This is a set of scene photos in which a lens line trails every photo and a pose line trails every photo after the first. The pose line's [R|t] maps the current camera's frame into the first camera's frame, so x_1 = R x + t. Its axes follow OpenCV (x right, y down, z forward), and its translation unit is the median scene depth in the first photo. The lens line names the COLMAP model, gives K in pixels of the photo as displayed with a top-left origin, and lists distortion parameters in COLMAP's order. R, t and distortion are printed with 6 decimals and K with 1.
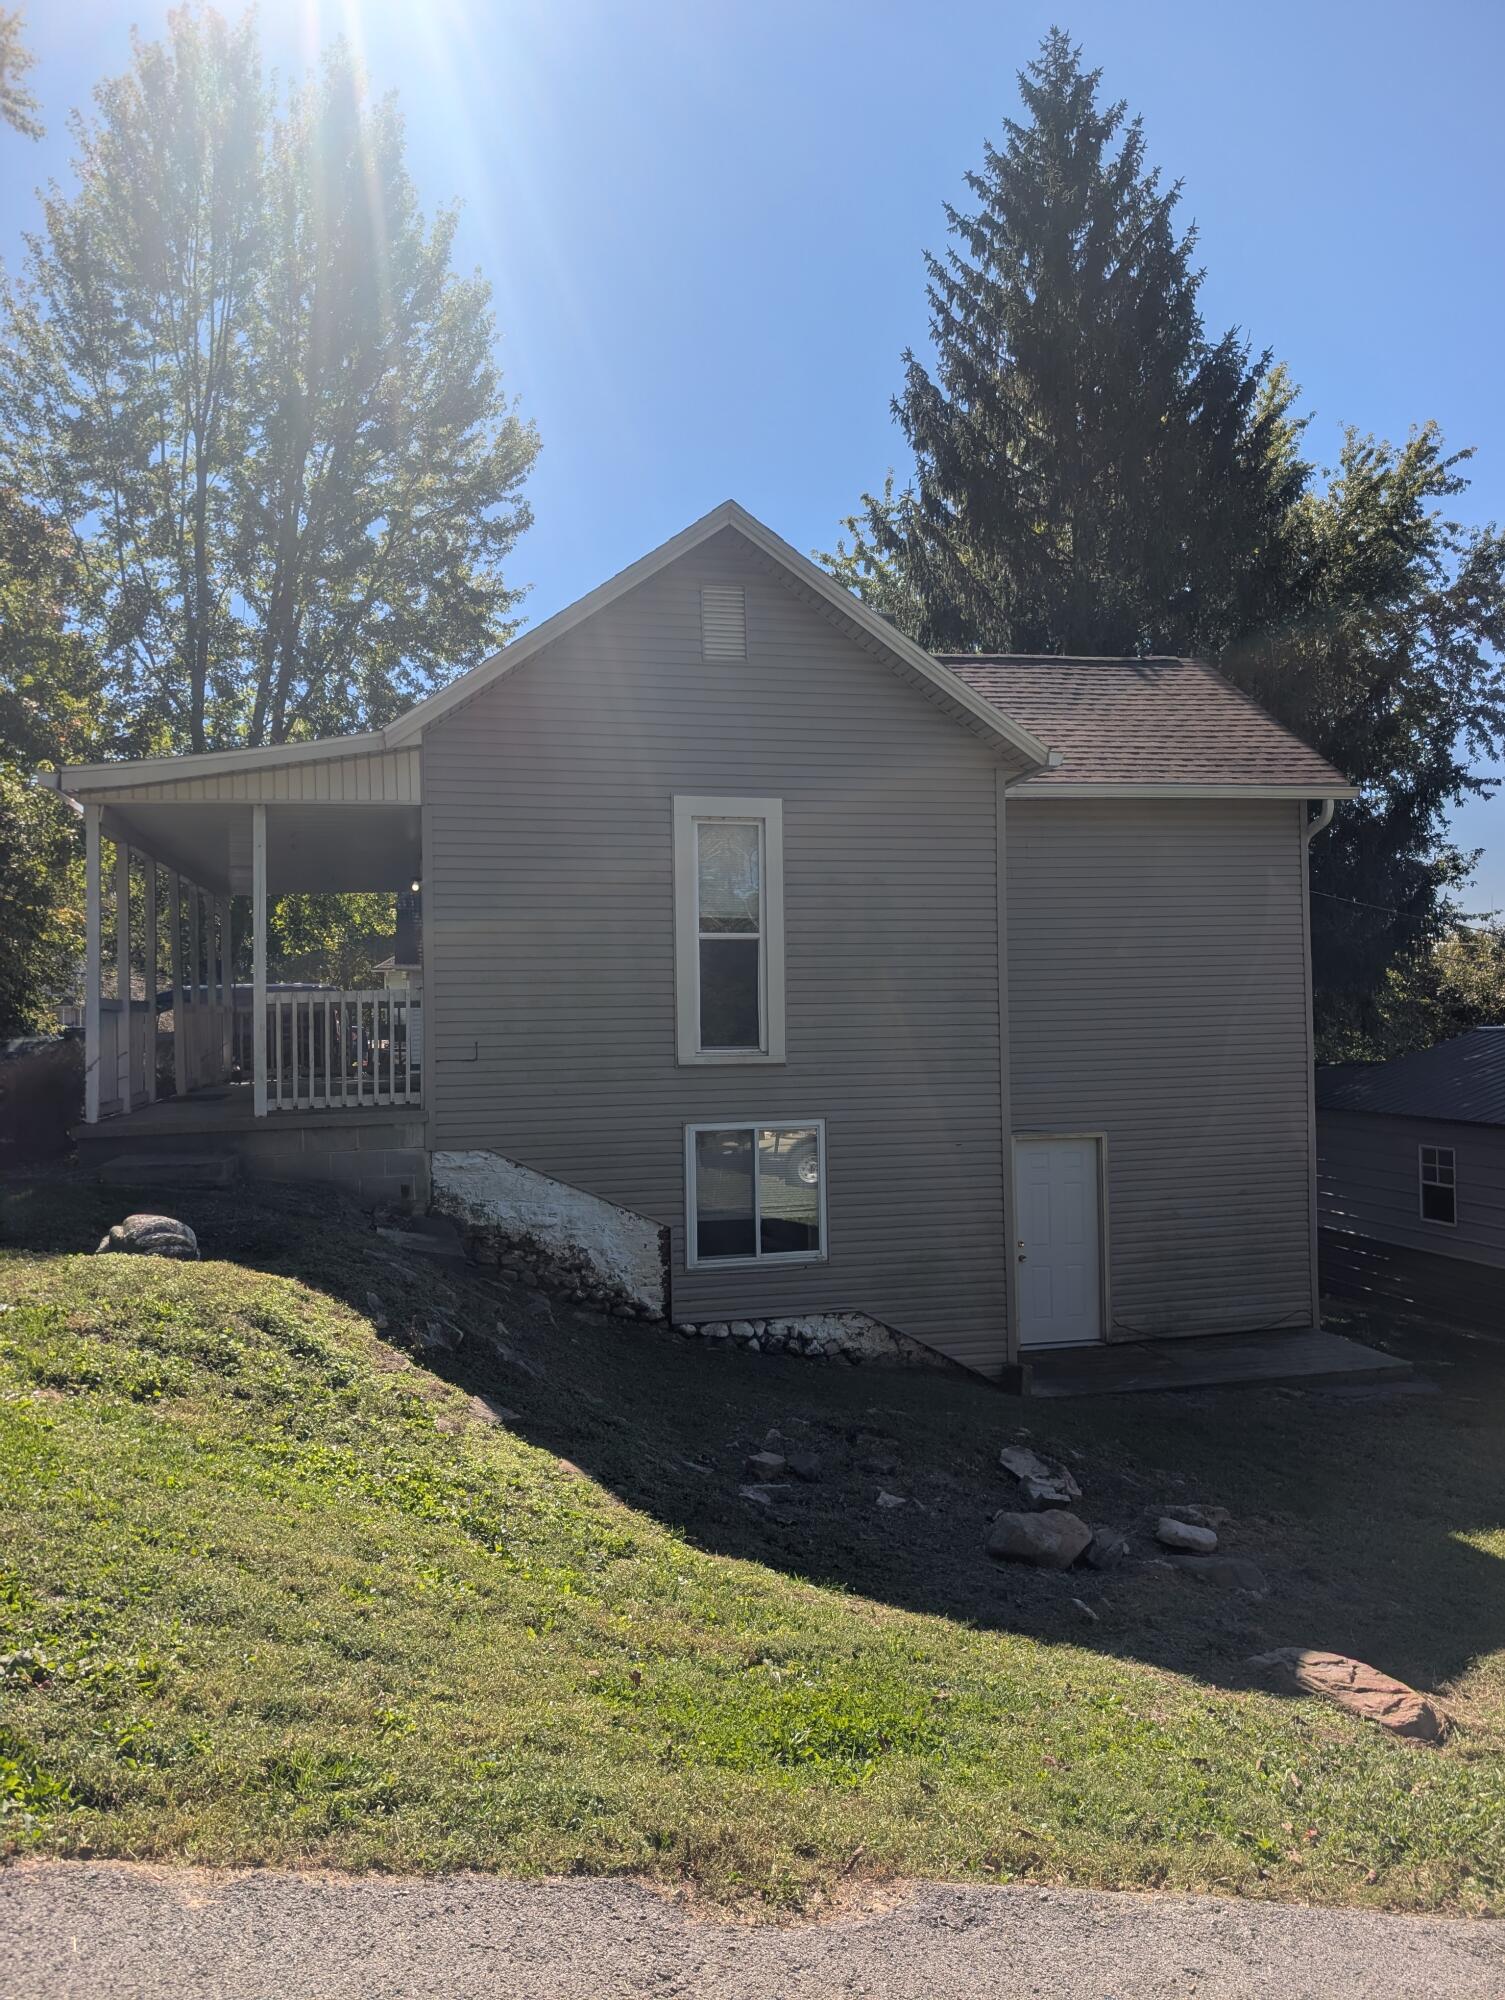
lens RADIAL K [[1448.6, 0, 751.1], [0, 1448.6, 993.4], [0, 0, 1]] dist [0.021503, -0.013876]
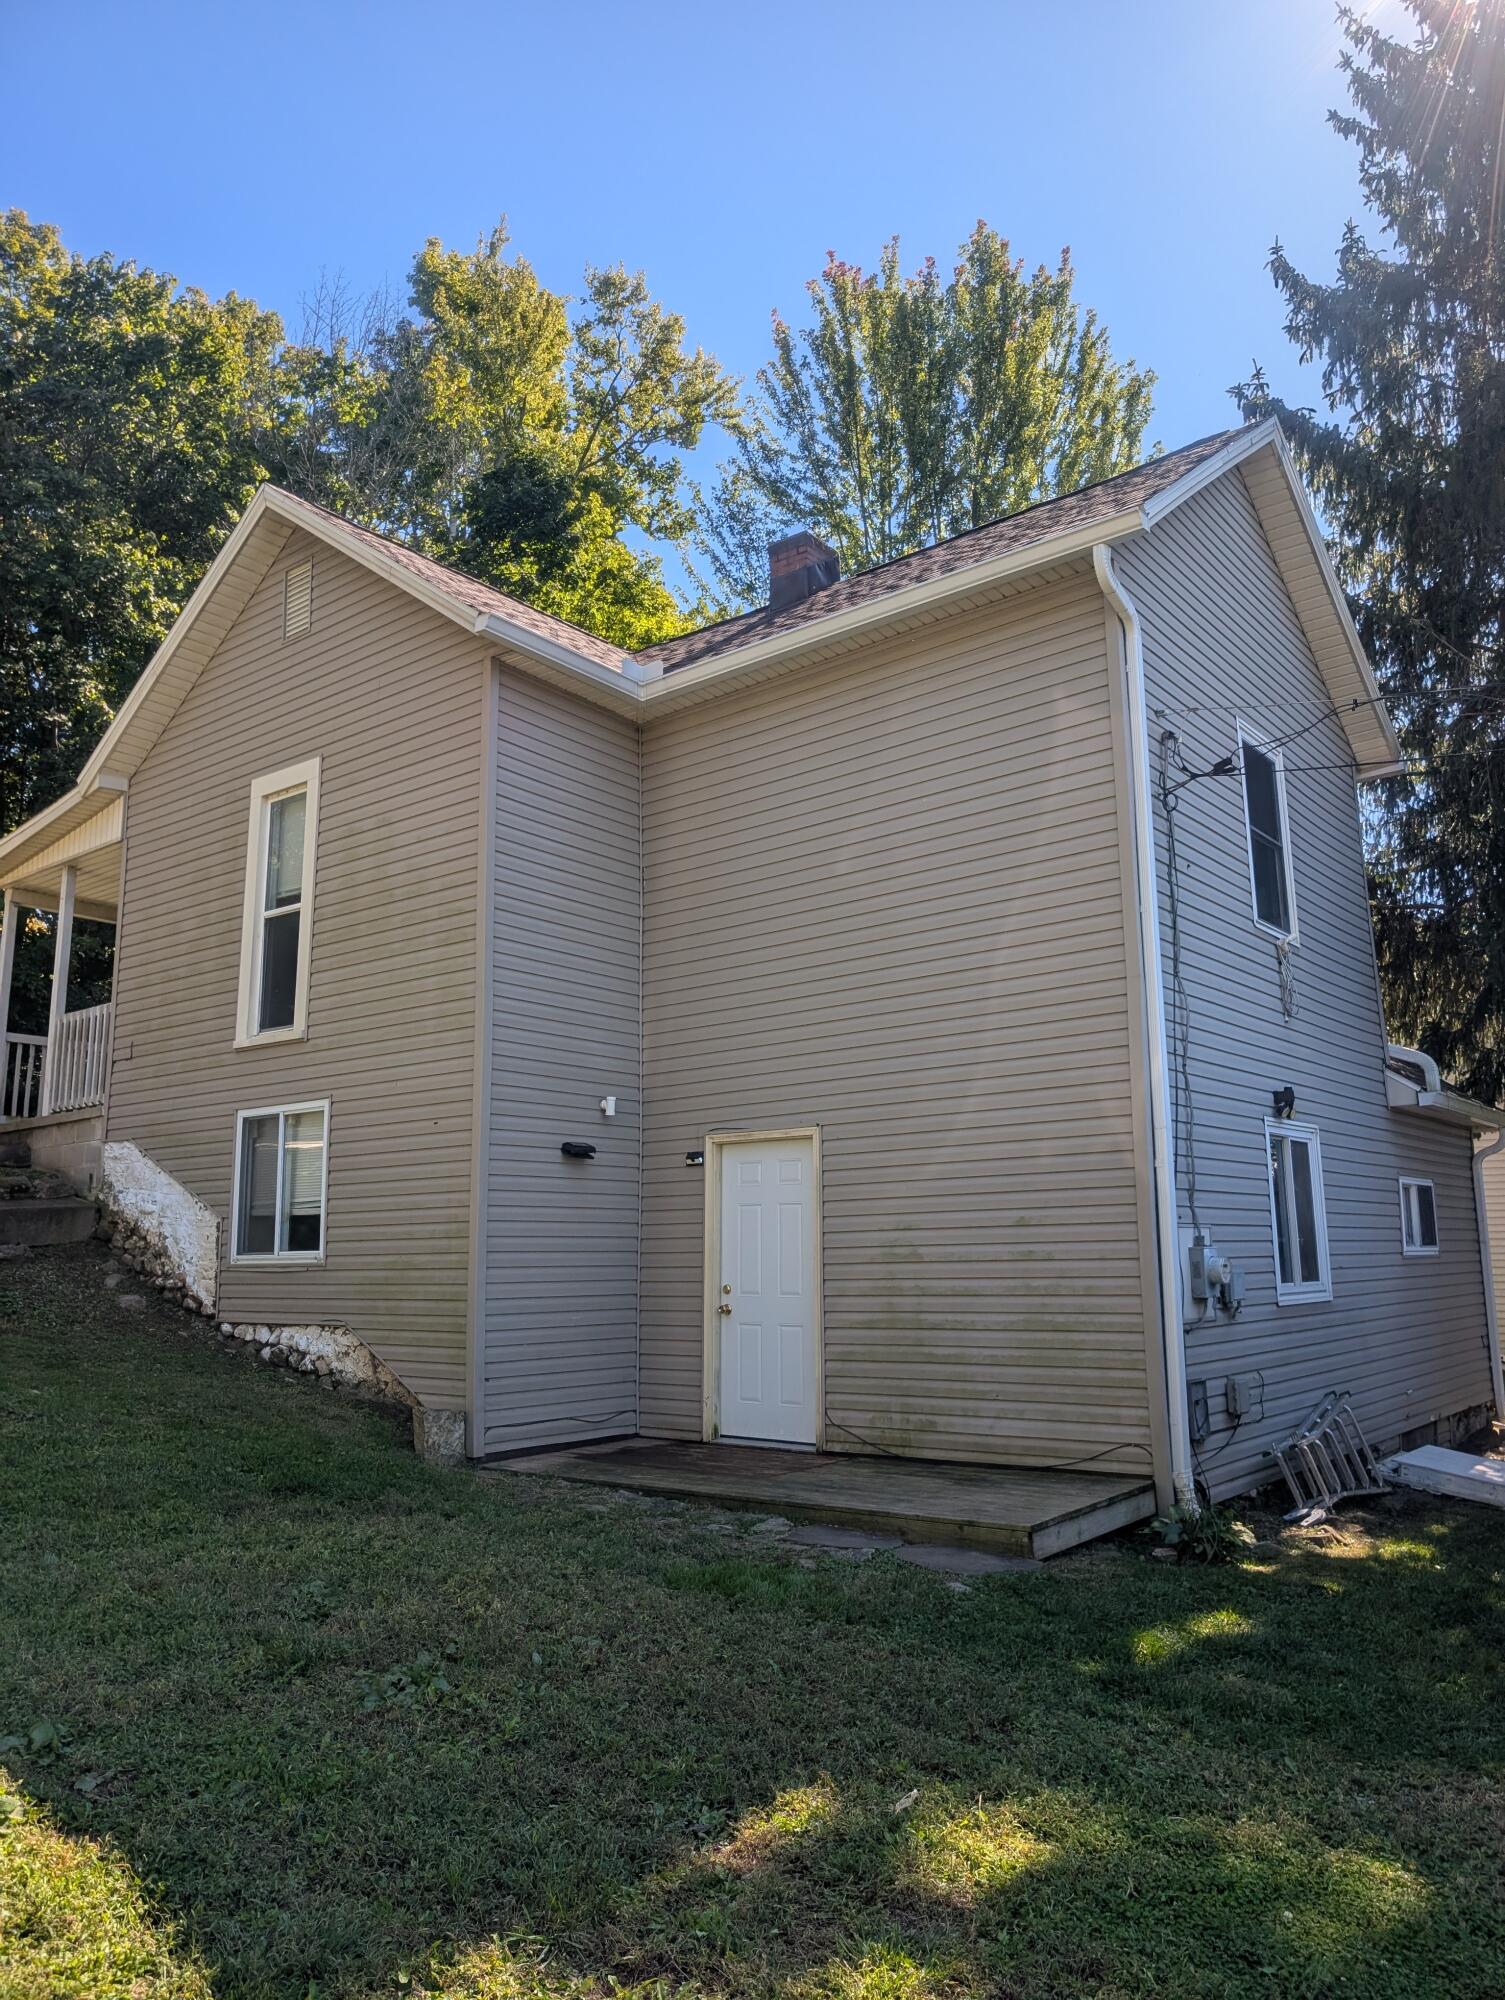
lens RADIAL K [[1448.6, 0, 760.5], [0, 1448.6, 987.0], [0, 0, 1]] dist [0.021503, -0.013876]
pose [[0.618377, -0.131764, -0.774757, 0.911906], [0.013336, 0.987462, -0.157295, 0.163933], [0.785769, 0.086935, 0.612380, 0.669381]]
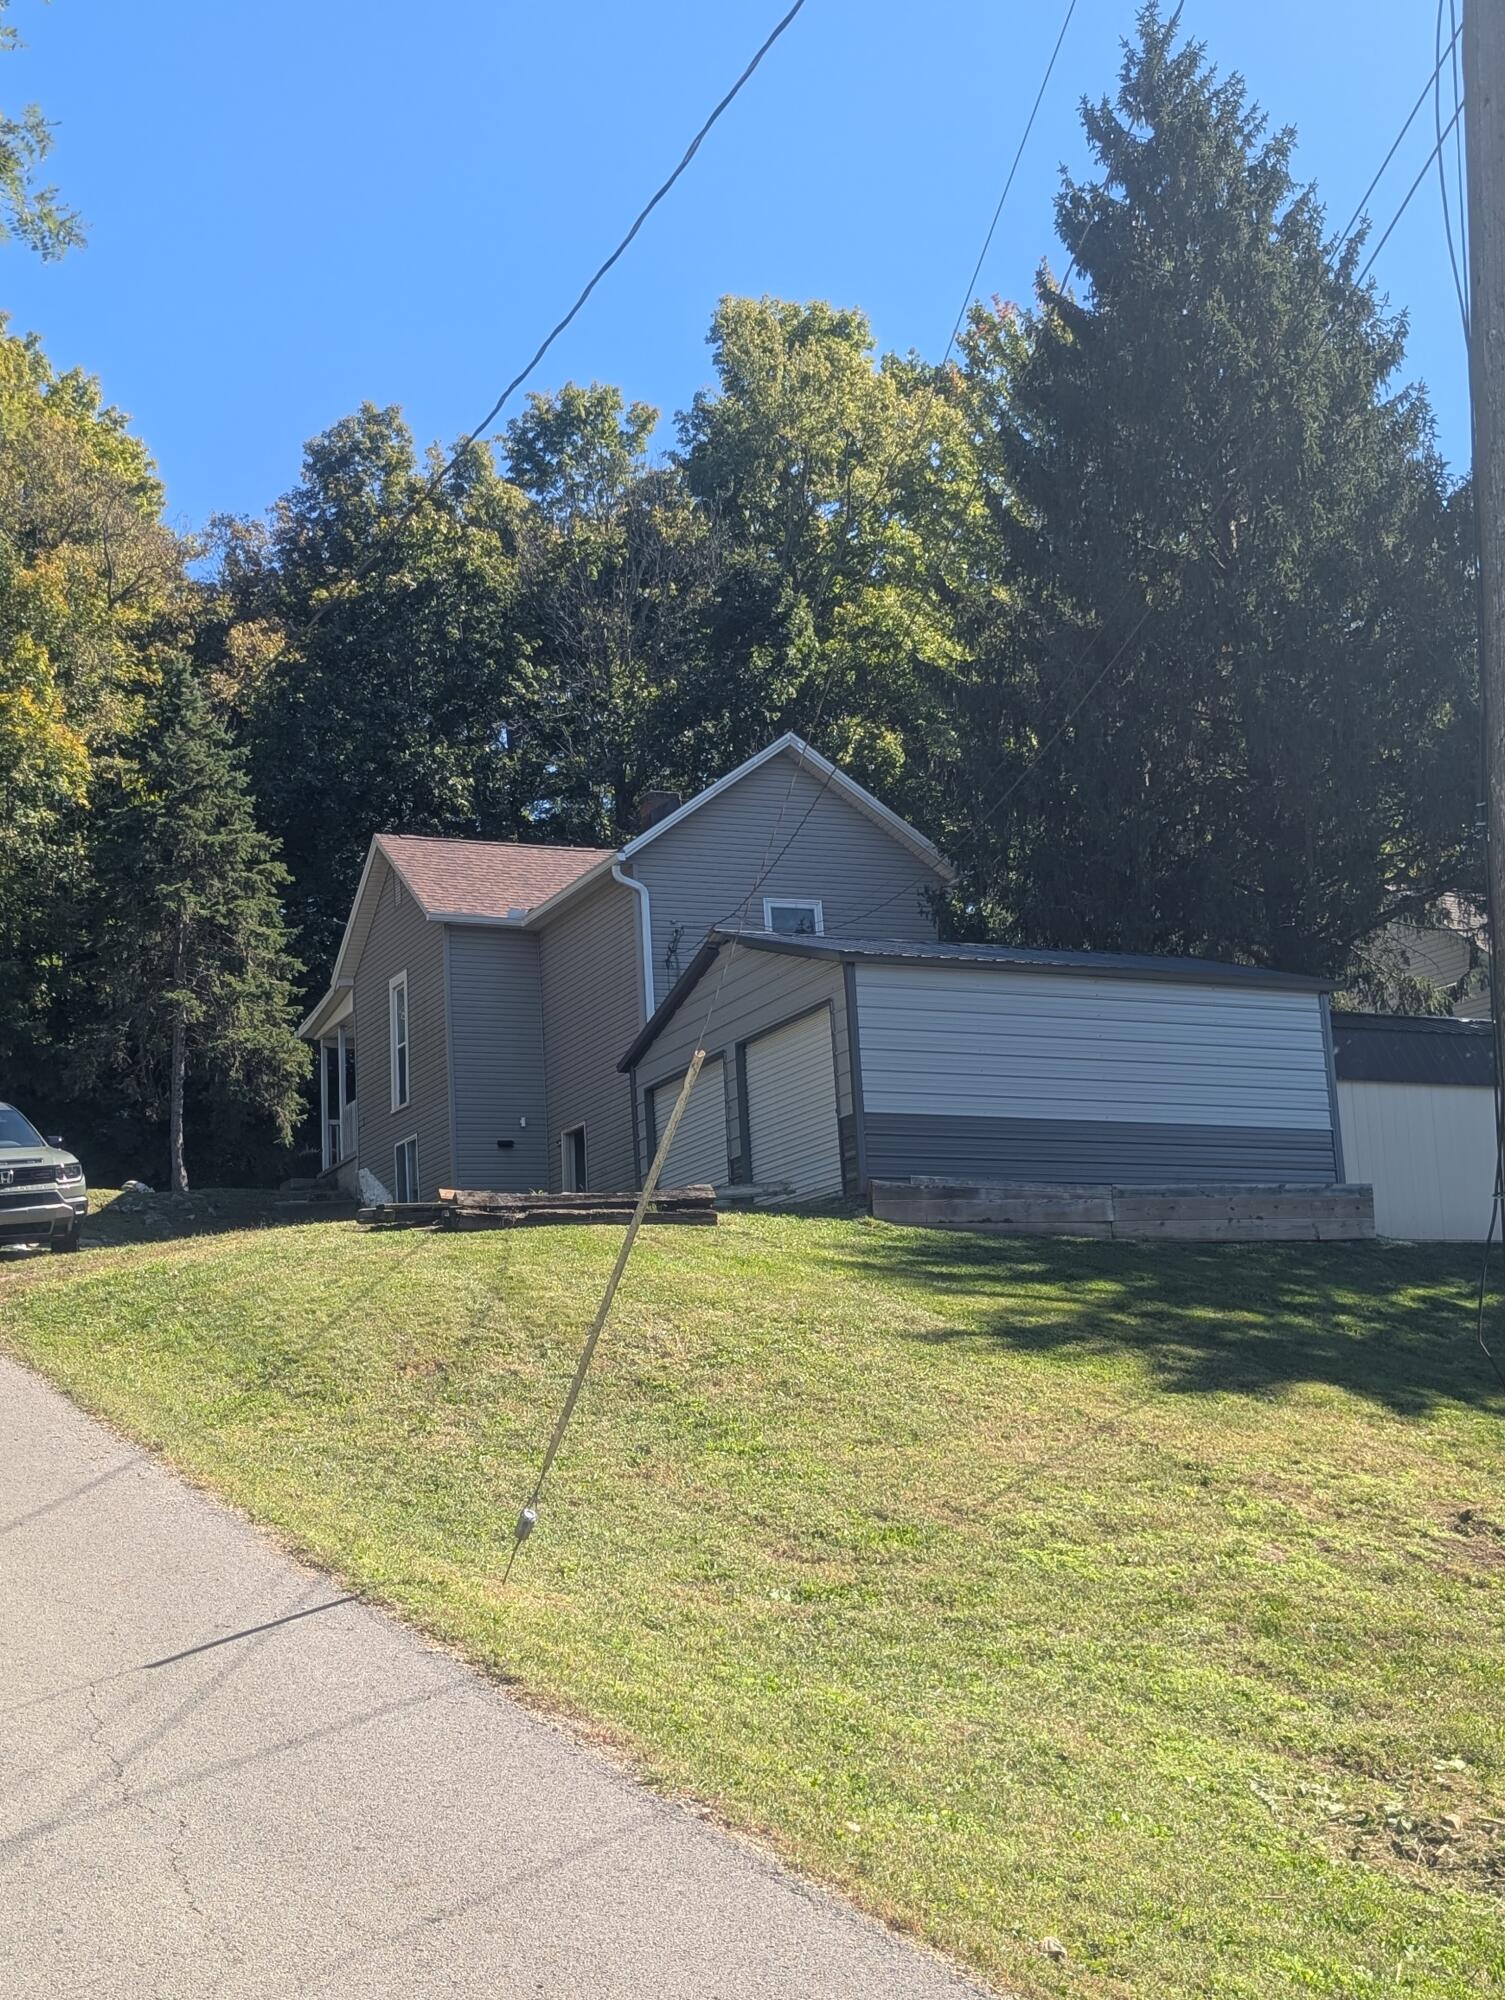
lens RADIAL K [[2559.6, 0, 752.3], [0, 2559.6, 1006.6], [0, 0, 1]] dist [0.109052, 0.000000]
pose [[0.199561, -0.178459, -0.963498, 3.416992], [0.070925, 0.983328, -0.167442, 0.520904], [0.977315, -0.034921, 0.208891, 0.744511]]
